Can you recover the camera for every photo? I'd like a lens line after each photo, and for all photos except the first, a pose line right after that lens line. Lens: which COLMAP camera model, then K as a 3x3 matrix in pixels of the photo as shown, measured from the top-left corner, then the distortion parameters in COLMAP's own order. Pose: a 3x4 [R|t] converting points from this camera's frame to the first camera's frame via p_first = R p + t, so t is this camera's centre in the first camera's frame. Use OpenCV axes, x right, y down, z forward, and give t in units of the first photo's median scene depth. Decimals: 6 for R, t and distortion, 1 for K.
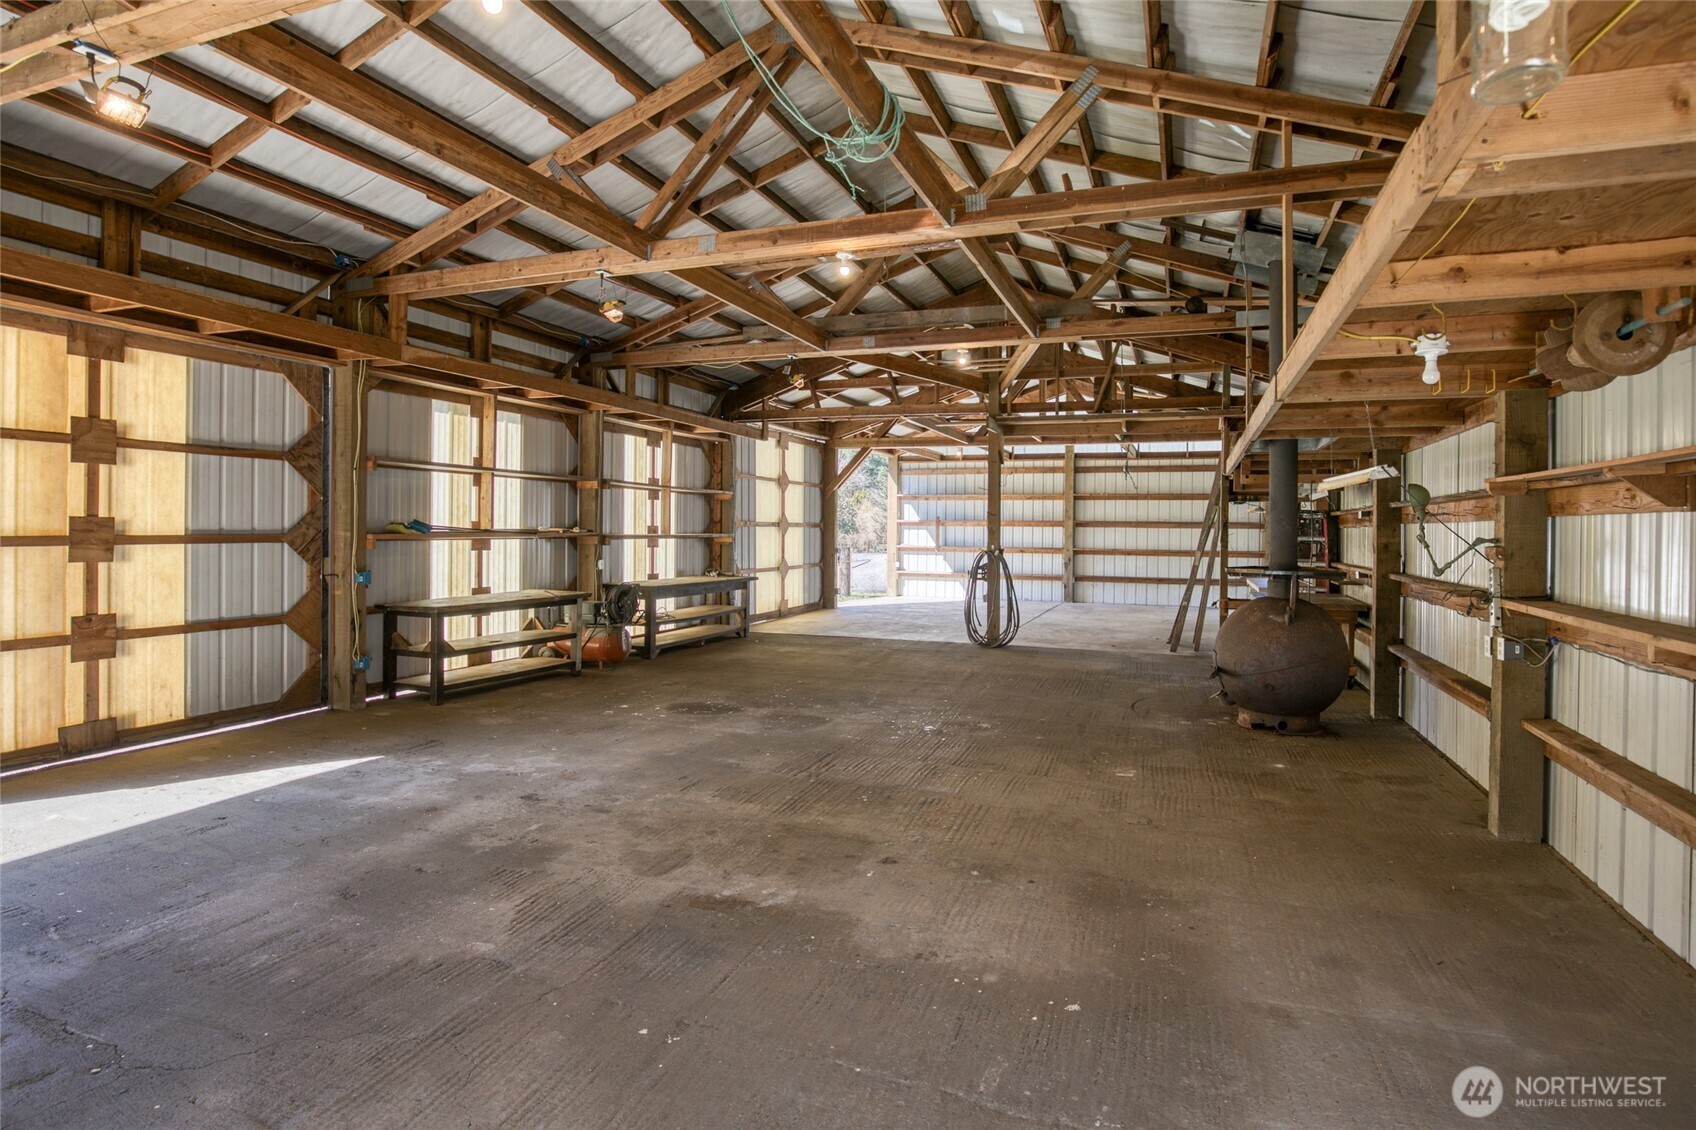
lens RADIAL K [[805.5, 0, 852.2], [0, 805.5, 539.1], [0, 0, 1]] dist [-0.033555, 0.004460]
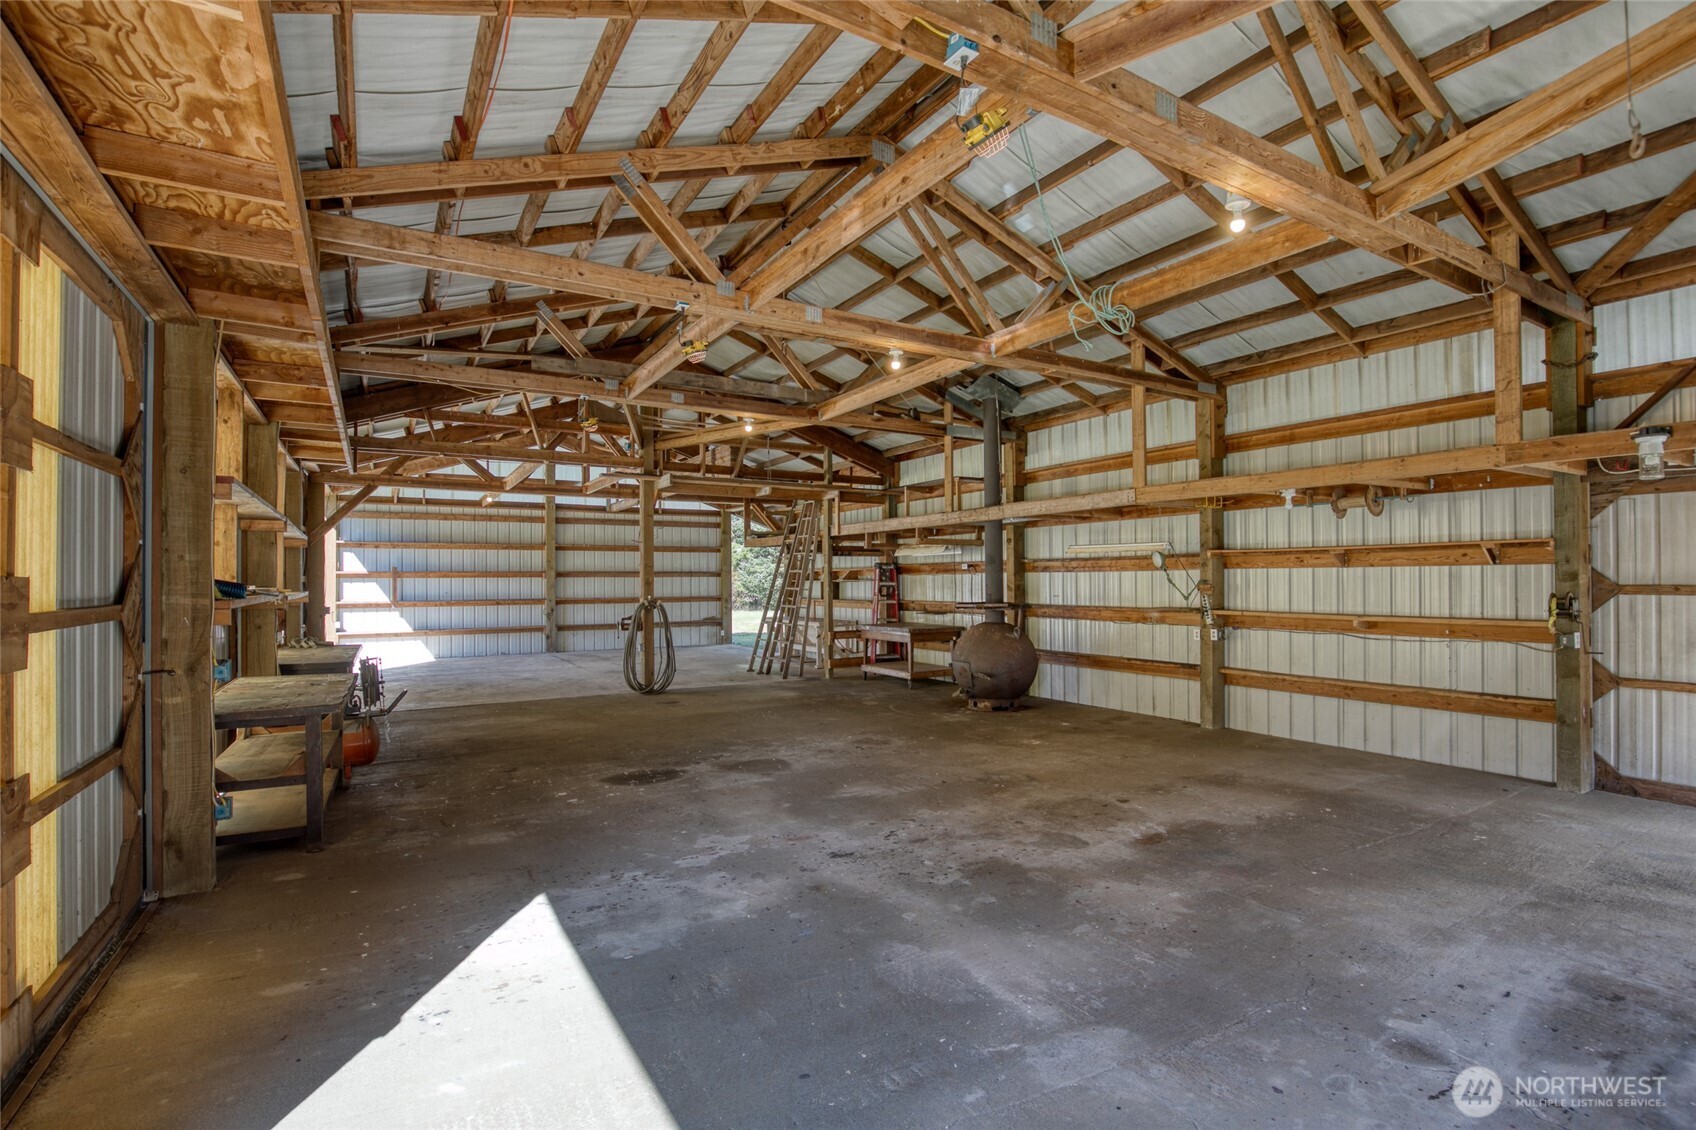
lens RADIAL K [[805.5, 0, 845.5], [0, 805.5, 572.2], [0, 0, 1]] dist [-0.033555, 0.004460]
pose [[0.643896, -0.007558, 0.765076, -1.163750], [0.022064, 0.999719, -0.008693, -0.020418], [-0.764795, 0.022478, 0.643881, 0.342314]]
